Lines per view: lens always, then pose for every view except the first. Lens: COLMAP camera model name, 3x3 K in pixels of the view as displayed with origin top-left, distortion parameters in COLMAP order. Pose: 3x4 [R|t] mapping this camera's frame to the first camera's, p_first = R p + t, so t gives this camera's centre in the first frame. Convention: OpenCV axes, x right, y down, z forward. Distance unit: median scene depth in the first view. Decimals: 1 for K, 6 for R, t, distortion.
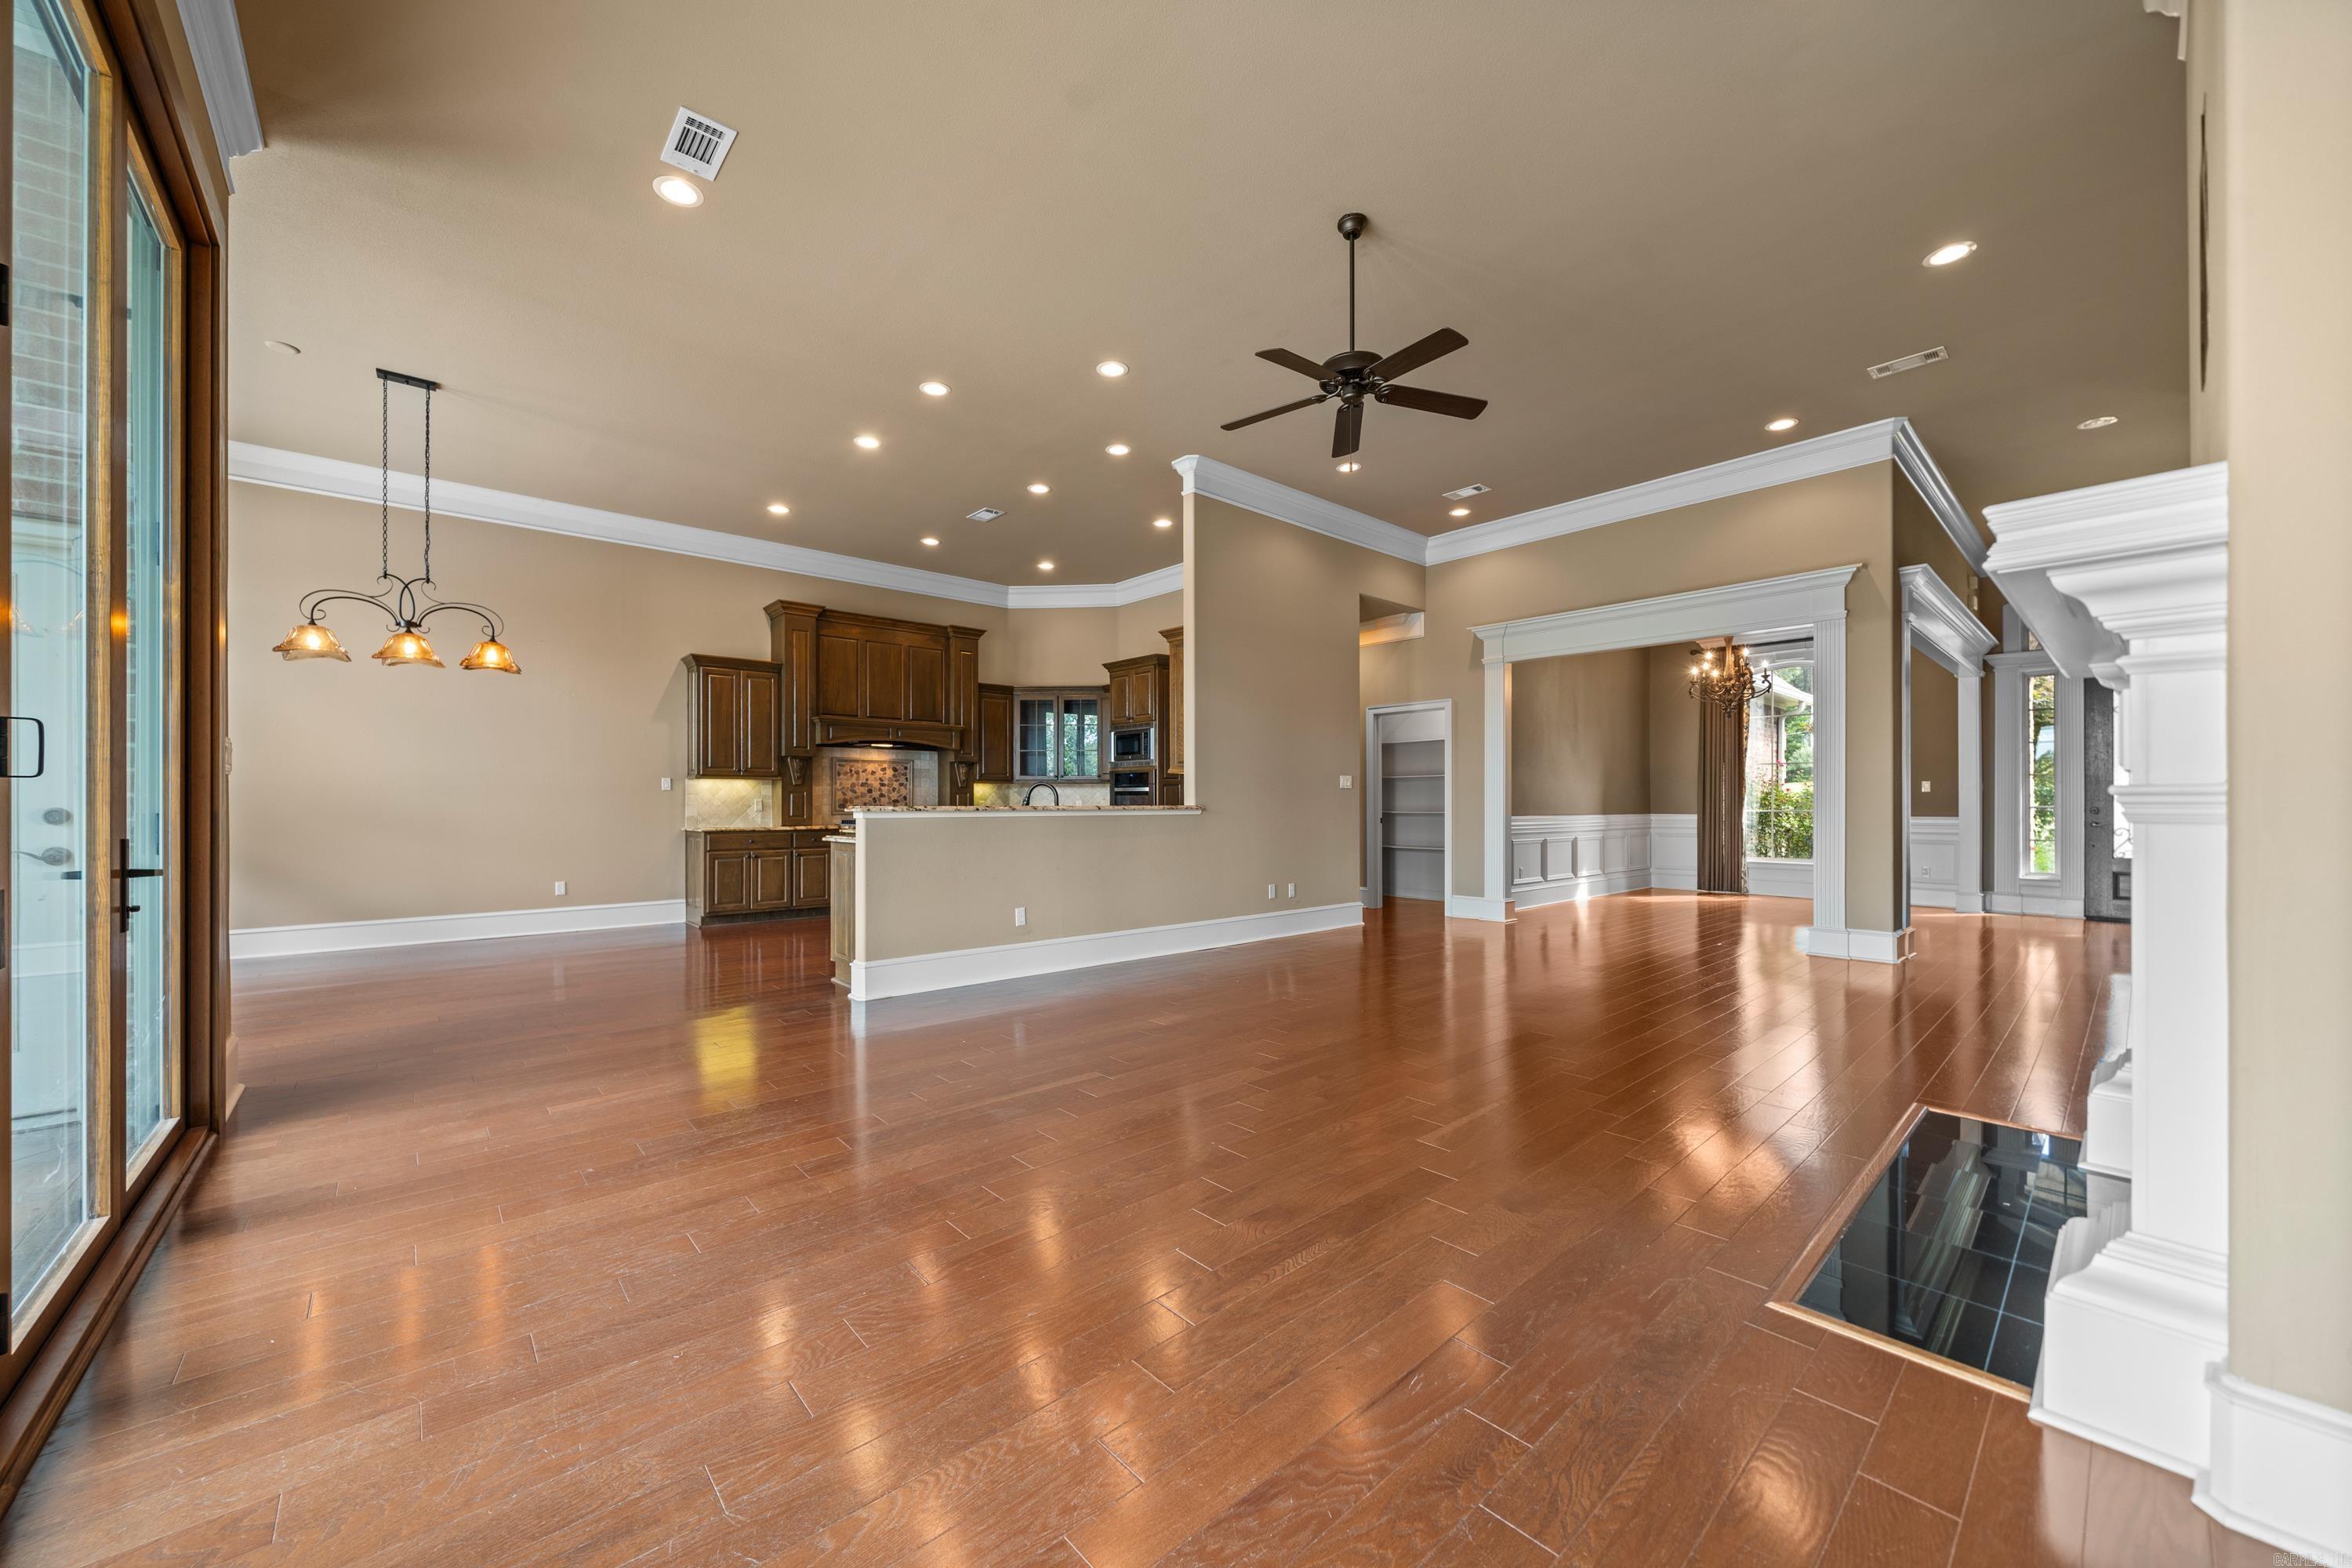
lens RADIAL K [[869.0, 0, 1144.8], [0, 869.0, 801.4], [0, 0, 1]] dist [0.000803, 0.000011]
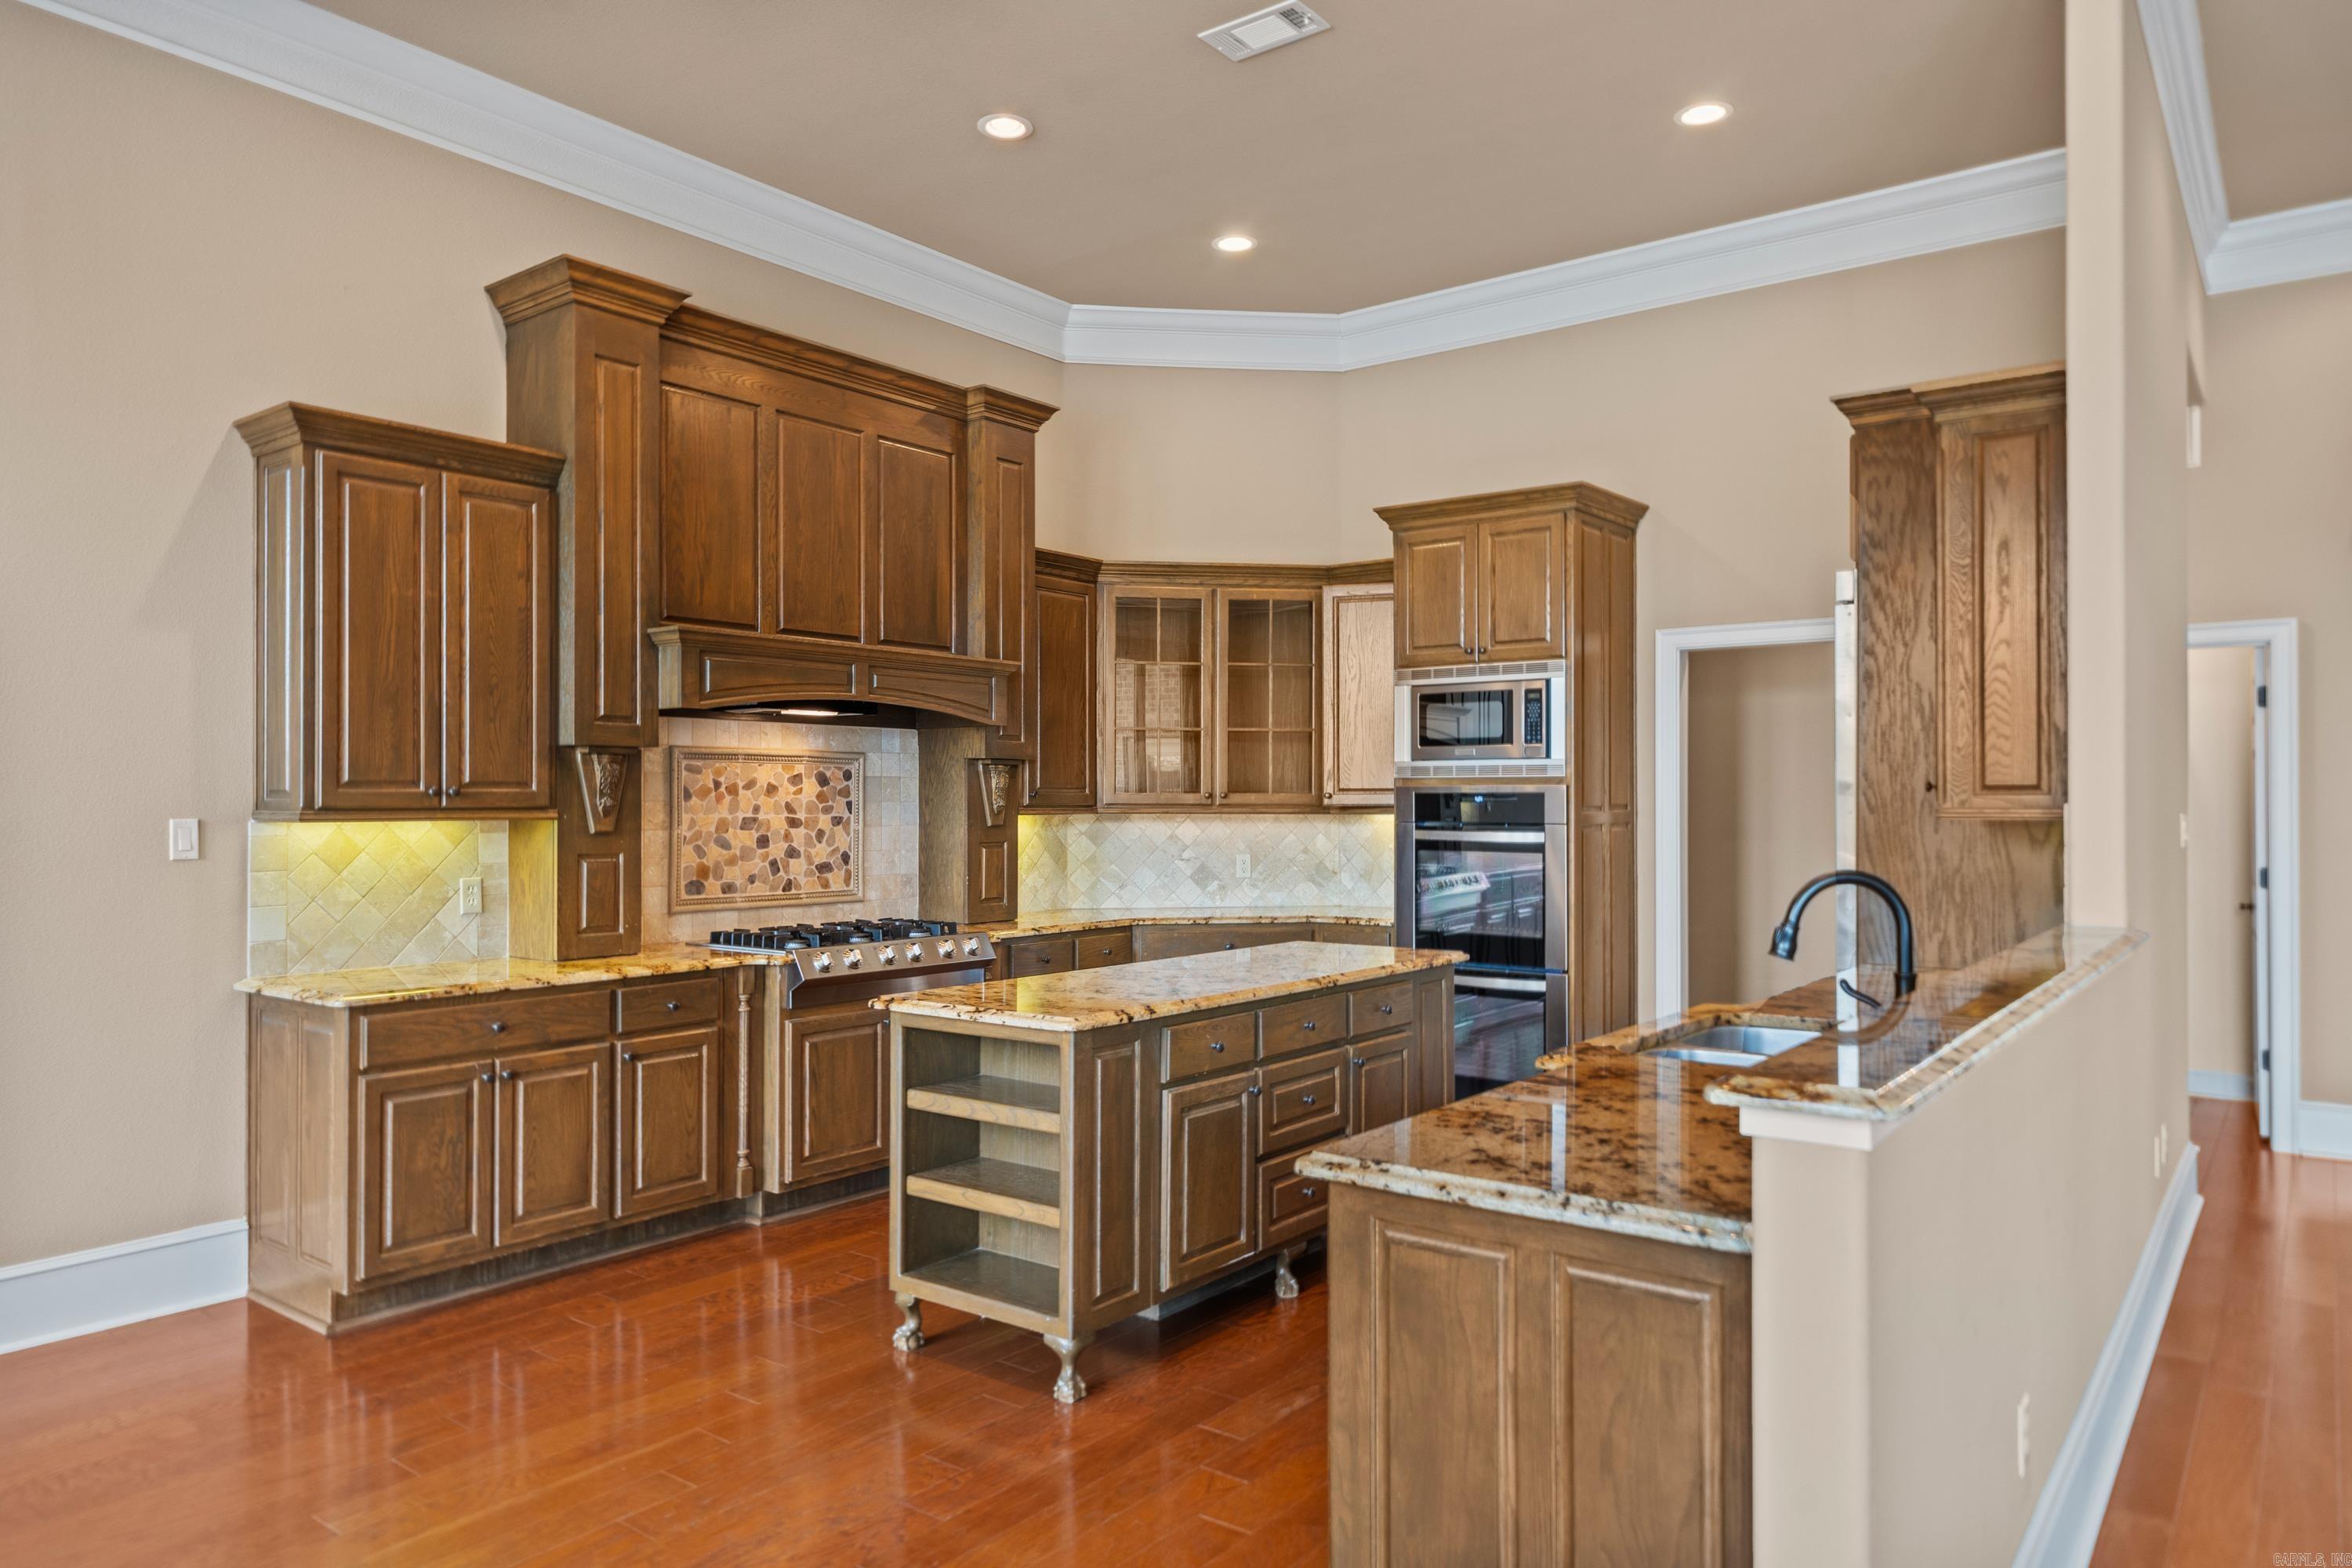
lens RADIAL K [[1485.8, 0, 1158.1], [0, 1485.8, 789.4], [0, 0, 1]] dist [-0.006585, 0.003950]
pose [[0.978576, 0.002359, 0.205871, -0.312826], [-0.001520, 0.999990, -0.004234, -0.033803], [-0.205879, 0.003831, 0.978570, 0.414864]]
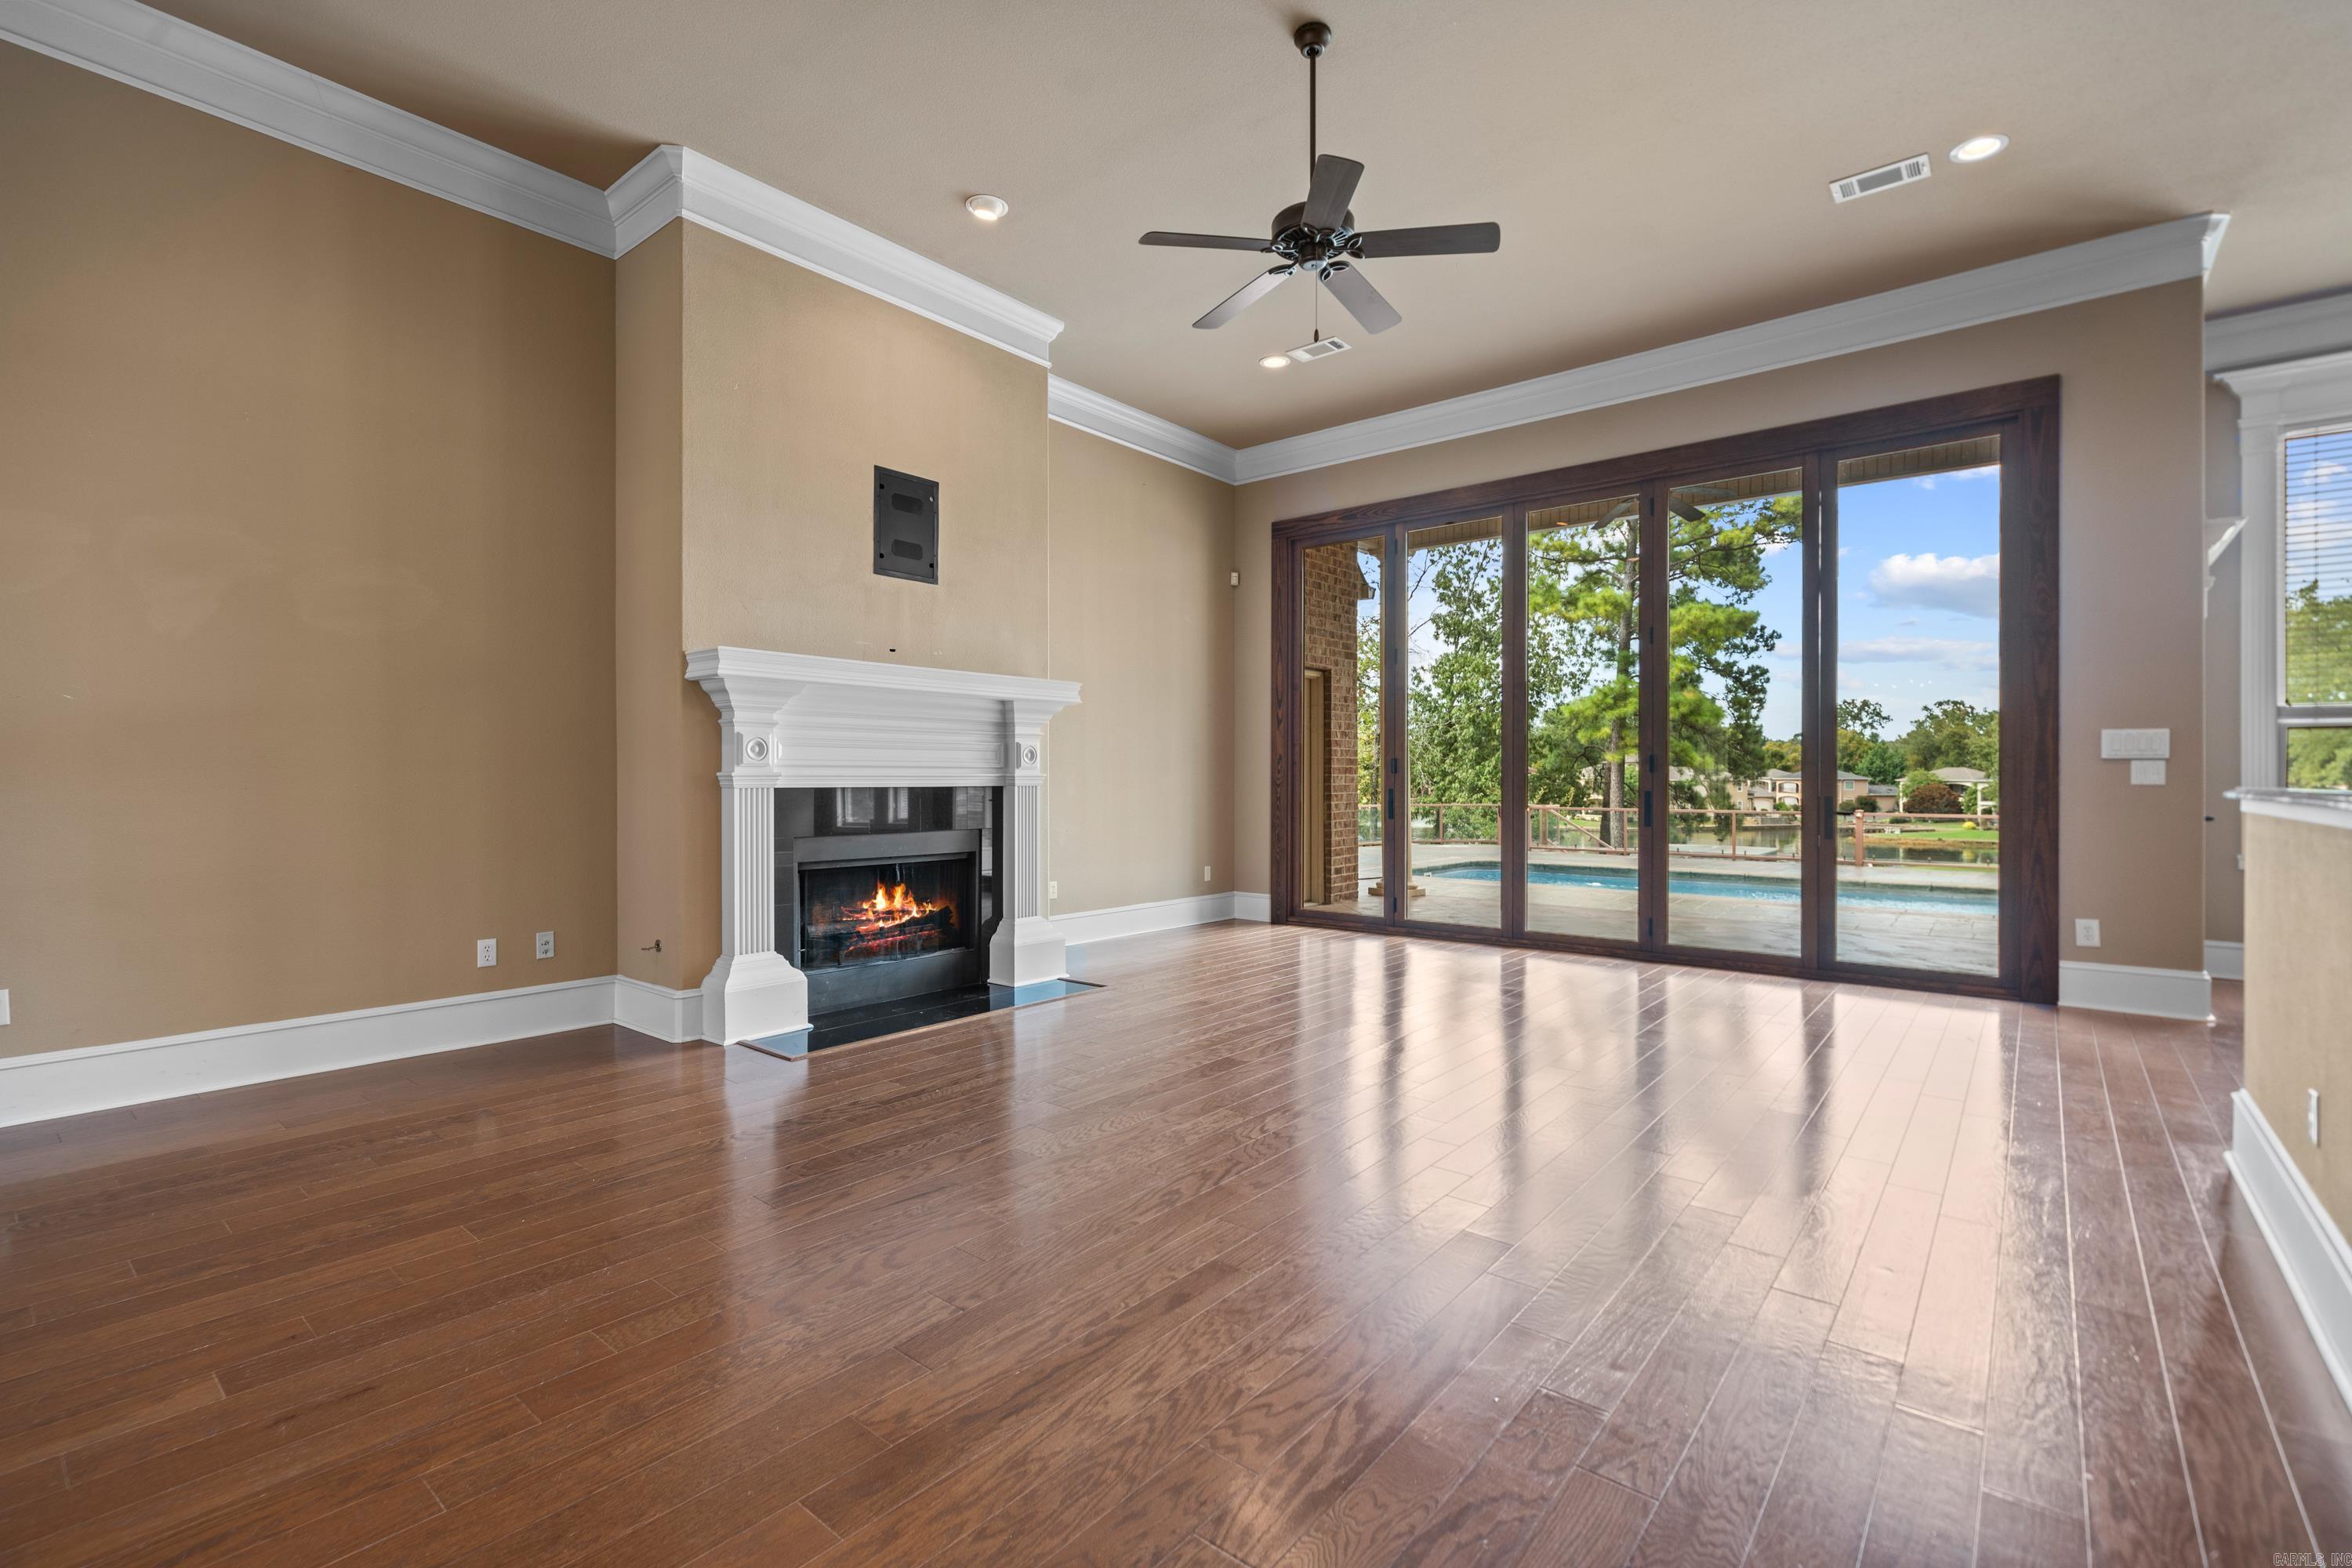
lens RADIAL K [[1041.6, 0, 1168.0], [0, 1041.6, 780.0], [0, 0, 1]] dist [-0.004633, 0.000459]
pose [[-0.986125, -0.000815, -0.166001, 0.236928], [-0.000883, 1.000000, 0.000335, 0.000753], [0.166000, 0.000477, -0.986126, 0.866724]]
